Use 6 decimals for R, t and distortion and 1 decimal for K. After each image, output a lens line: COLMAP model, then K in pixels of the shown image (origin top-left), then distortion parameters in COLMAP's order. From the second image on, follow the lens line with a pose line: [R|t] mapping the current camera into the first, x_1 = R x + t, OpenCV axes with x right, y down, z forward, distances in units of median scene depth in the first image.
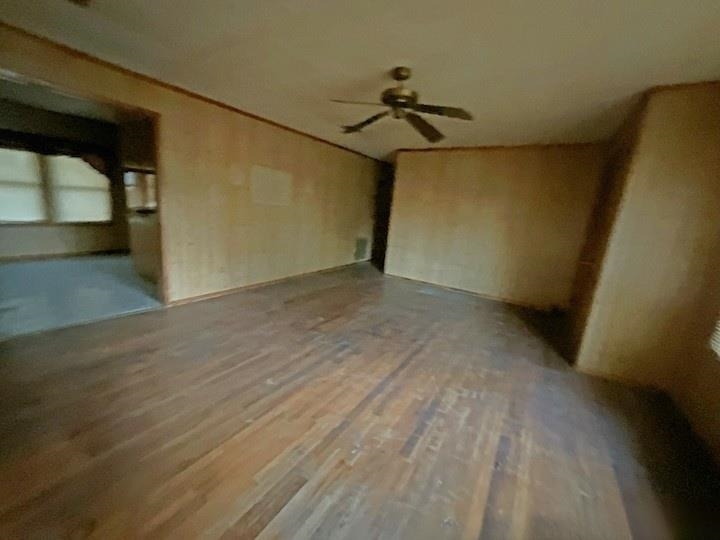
lens RADIAL K [[292.3, 0, 358.6], [0, 292.3, 269.8], [0, 0, 1]] dist [0.000772, -0.000042]
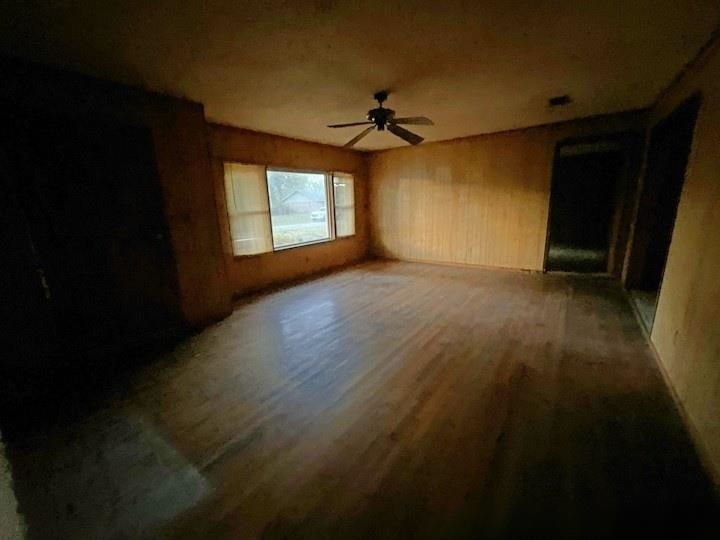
lens RADIAL K [[292.3, 0, 358.6], [0, 292.3, 269.8], [0, 0, 1]] dist [0.000772, -0.000042]
pose [[-0.995217, -0.069223, 0.068930, 0.088011], [-0.032989, 0.902303, 0.429838, -0.438451], [-0.091951, 0.425508, -0.900271, 2.069497]]
